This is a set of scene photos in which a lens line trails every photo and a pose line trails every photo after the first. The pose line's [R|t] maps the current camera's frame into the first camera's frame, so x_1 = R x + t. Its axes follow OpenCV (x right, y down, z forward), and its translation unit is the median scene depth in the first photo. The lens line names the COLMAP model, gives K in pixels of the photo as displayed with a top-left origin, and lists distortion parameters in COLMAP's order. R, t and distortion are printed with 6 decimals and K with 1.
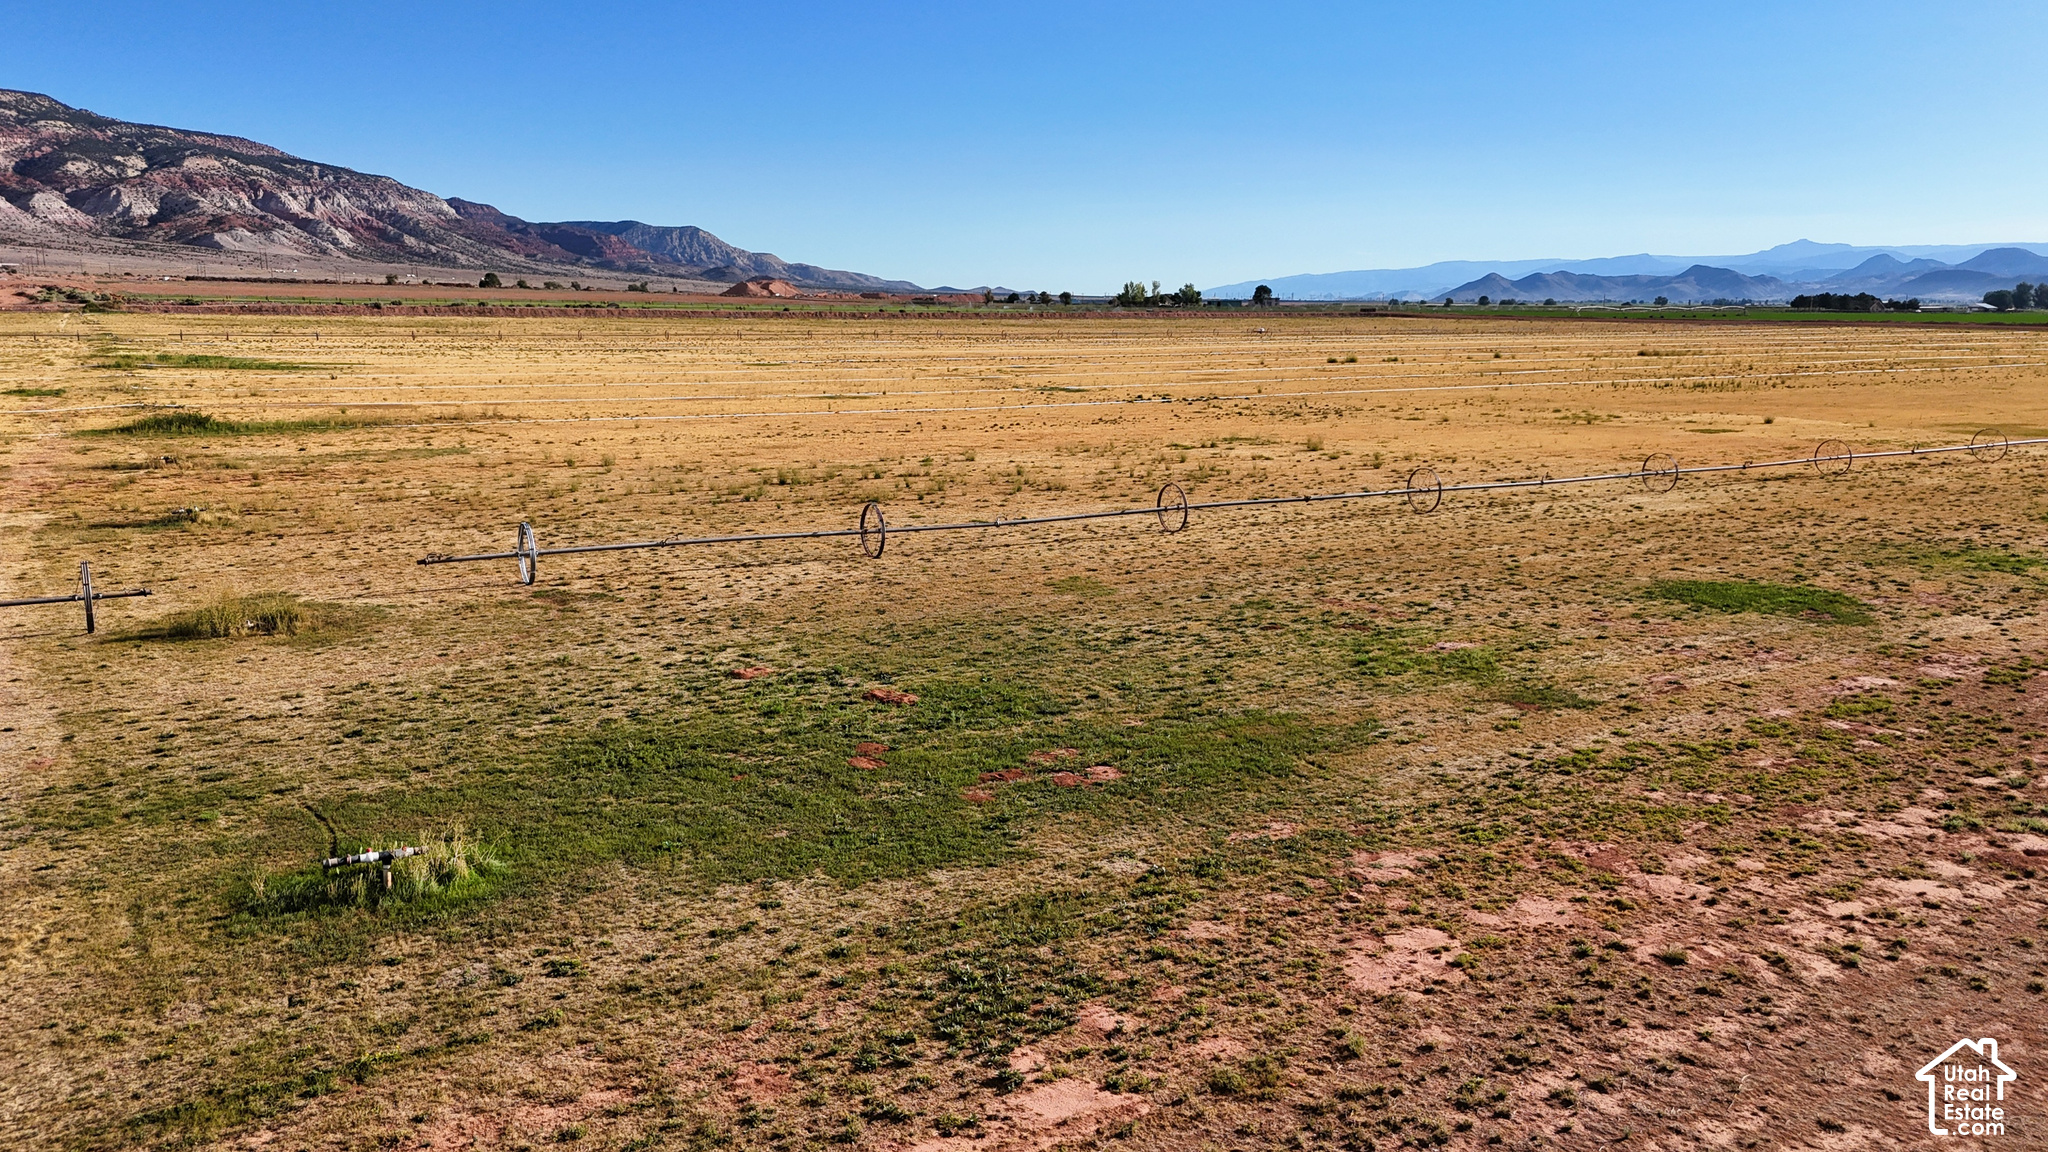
lens RADIAL K [[1504.6, 0, 1021.6], [0, 1504.6, 594.6], [0, 0, 1]] dist [0.064127, -0.054759]
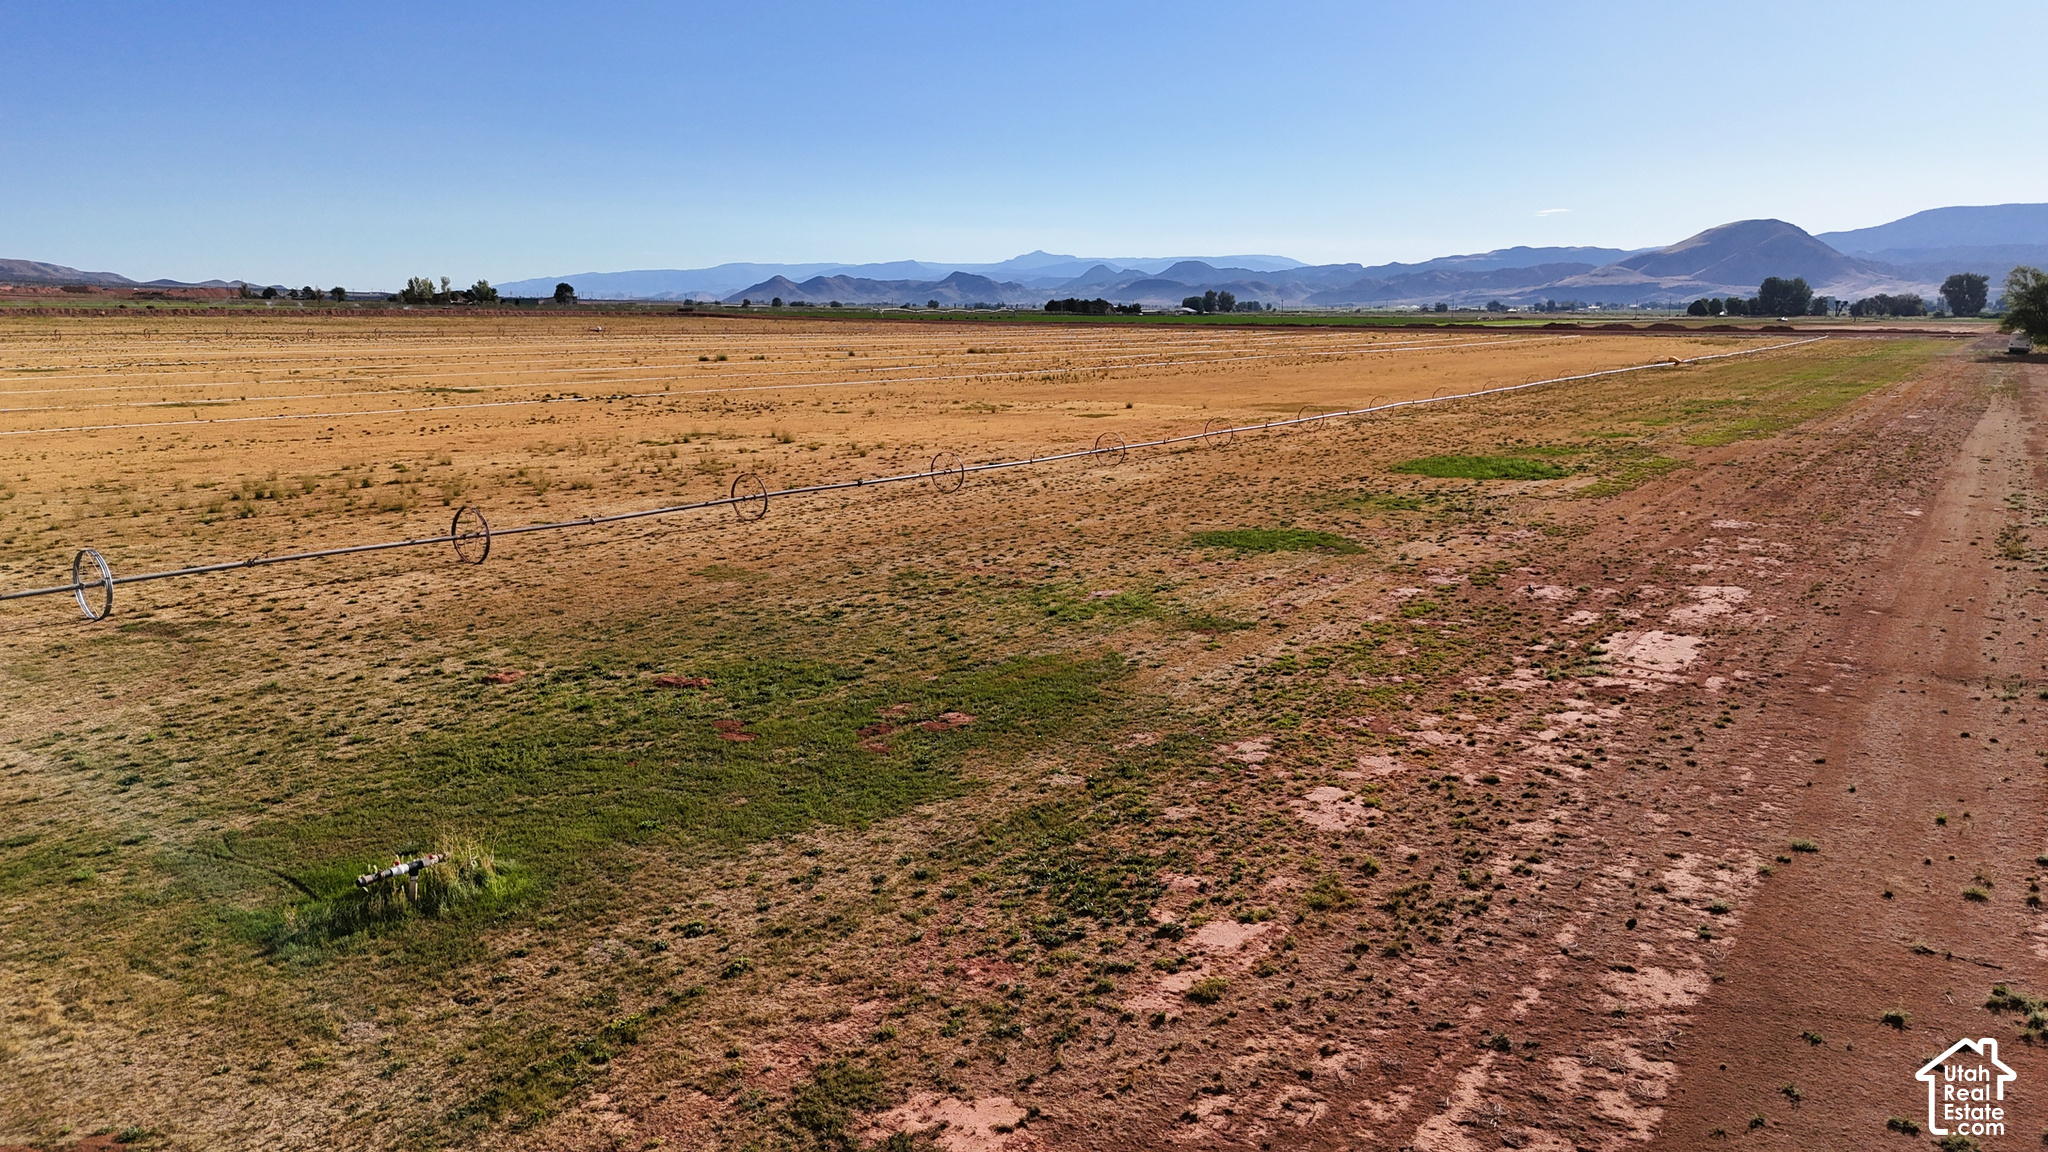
lens RADIAL K [[1504.6, 0, 1027.2], [0, 1504.6, 566.7], [0, 0, 1]] dist [0.064127, -0.054759]
pose [[0.898536, -0.073409, 0.432717, -0.465251], [0.081085, 0.996707, 0.000716, 0.012526], [-0.431344, 0.034443, 0.901530, -0.047070]]
